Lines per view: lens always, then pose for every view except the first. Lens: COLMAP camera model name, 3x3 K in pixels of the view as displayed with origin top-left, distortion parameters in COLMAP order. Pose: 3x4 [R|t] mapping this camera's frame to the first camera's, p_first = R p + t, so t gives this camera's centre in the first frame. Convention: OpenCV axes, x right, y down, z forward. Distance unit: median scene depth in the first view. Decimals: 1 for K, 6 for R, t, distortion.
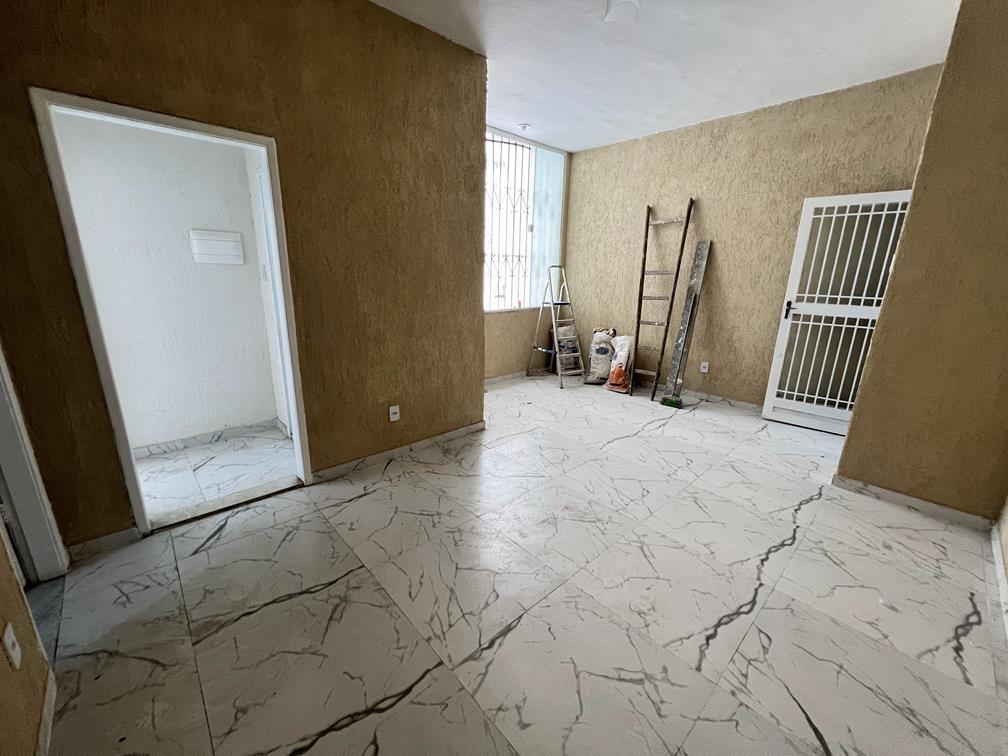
lens RADIAL K [[404.6, 0, 503.9], [0, 404.6, 379.6], [0, 0, 1]] dist [-0.000451, 0.000184]
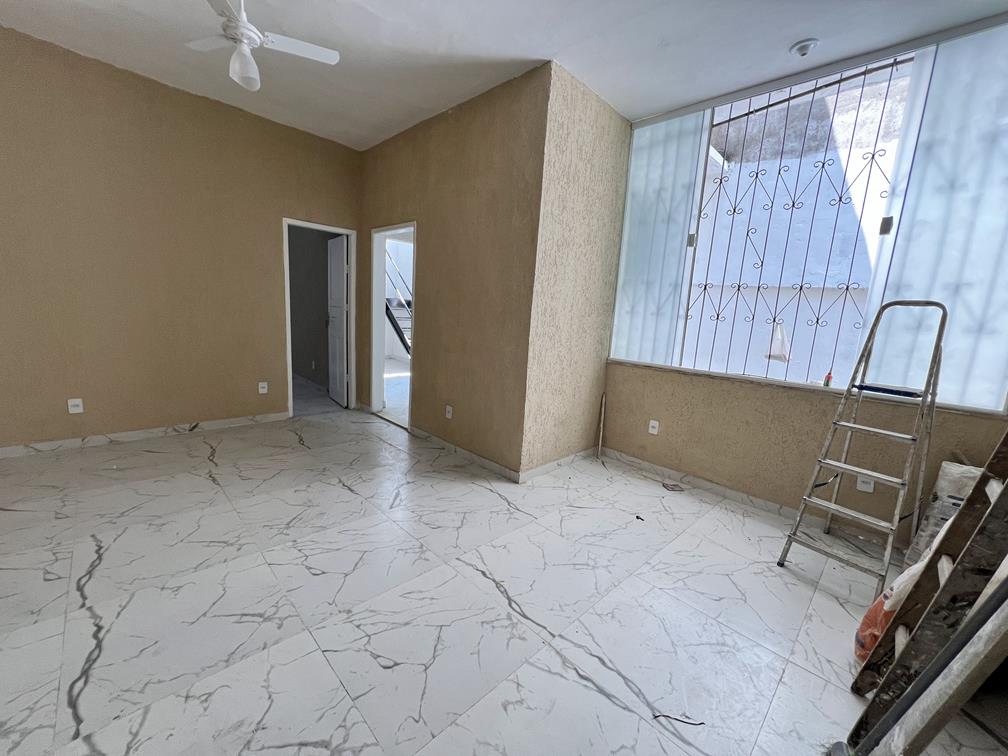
lens RADIAL K [[403.0, 0, 503.7], [0, 403.0, 378.9], [0, 0, 1]] dist [-0.000130, 0.000549]
pose [[0.032484, 0.149215, -0.988271, 1.182890], [-0.321156, 0.937914, 0.131056, -0.285827], [0.946469, 0.313132, 0.078389, 1.336359]]
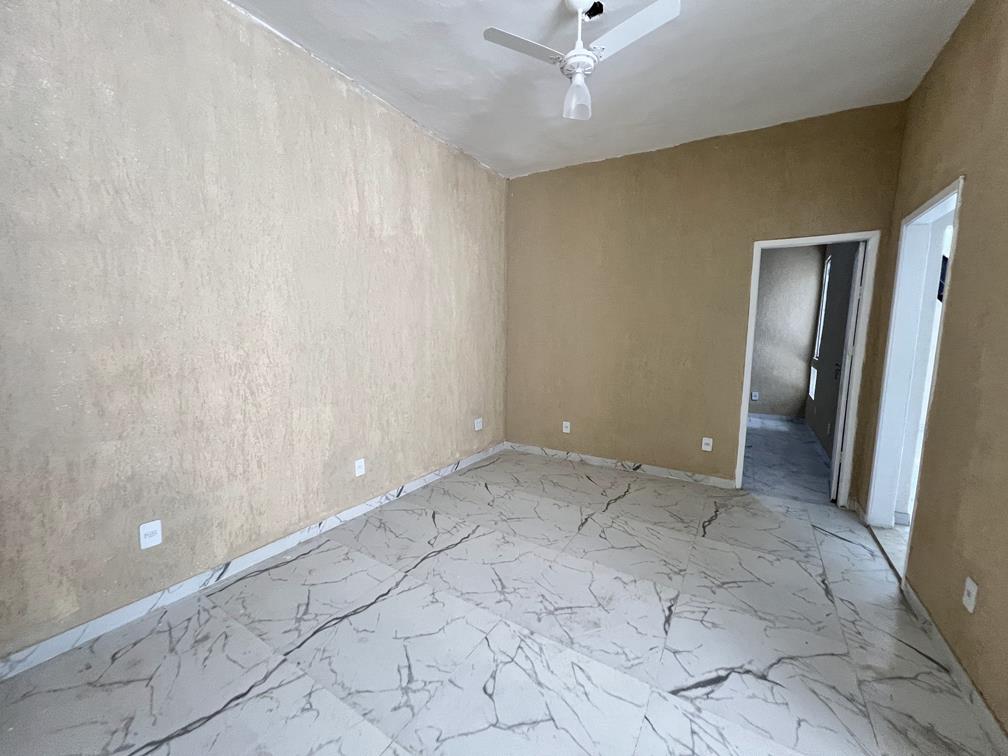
lens RADIAL K [[403.0, 0, 503.7], [0, 403.0, 378.9], [0, 0, 1]] dist [-0.000130, 0.000549]
pose [[-0.962434, 0.000560, -0.271514, 0.560473], [-0.100930, 0.927601, 0.359679, -0.378266], [0.252058, 0.373572, -0.892699, 1.562312]]
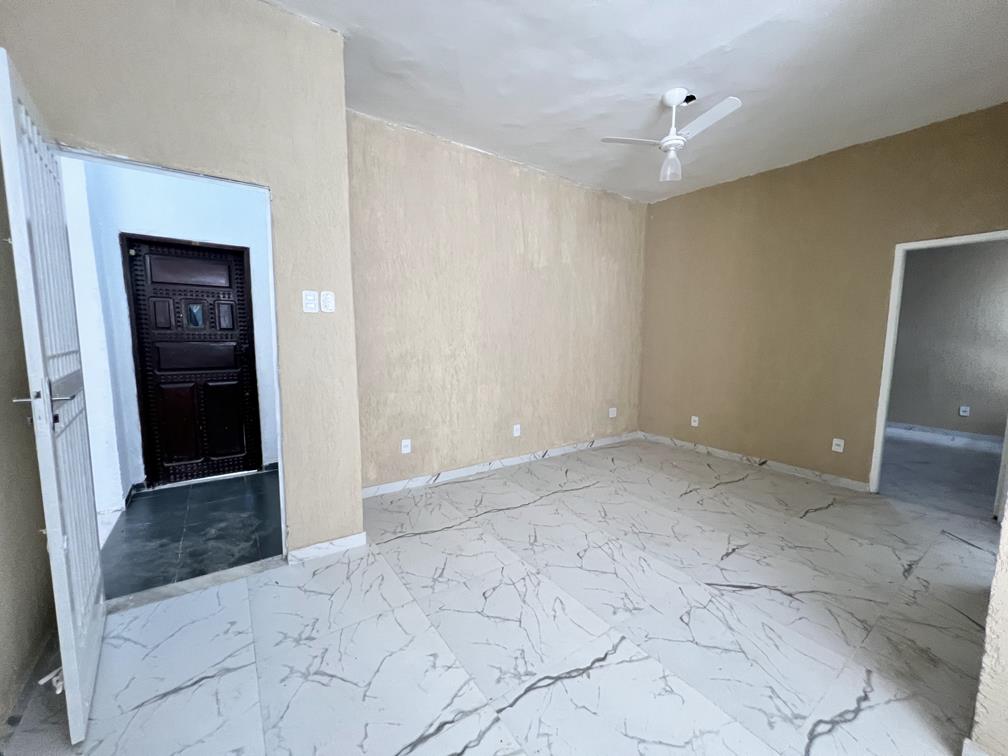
lens RADIAL K [[403.0, 0, 503.7], [0, 403.0, 378.9], [0, 0, 1]] dist [-0.000130, 0.000549]
pose [[-0.990832, -0.043203, 0.128005, 0.491425], [0.007093, 0.929548, 0.368633, -0.495314], [-0.134913, 0.366161, -0.920720, 1.992844]]
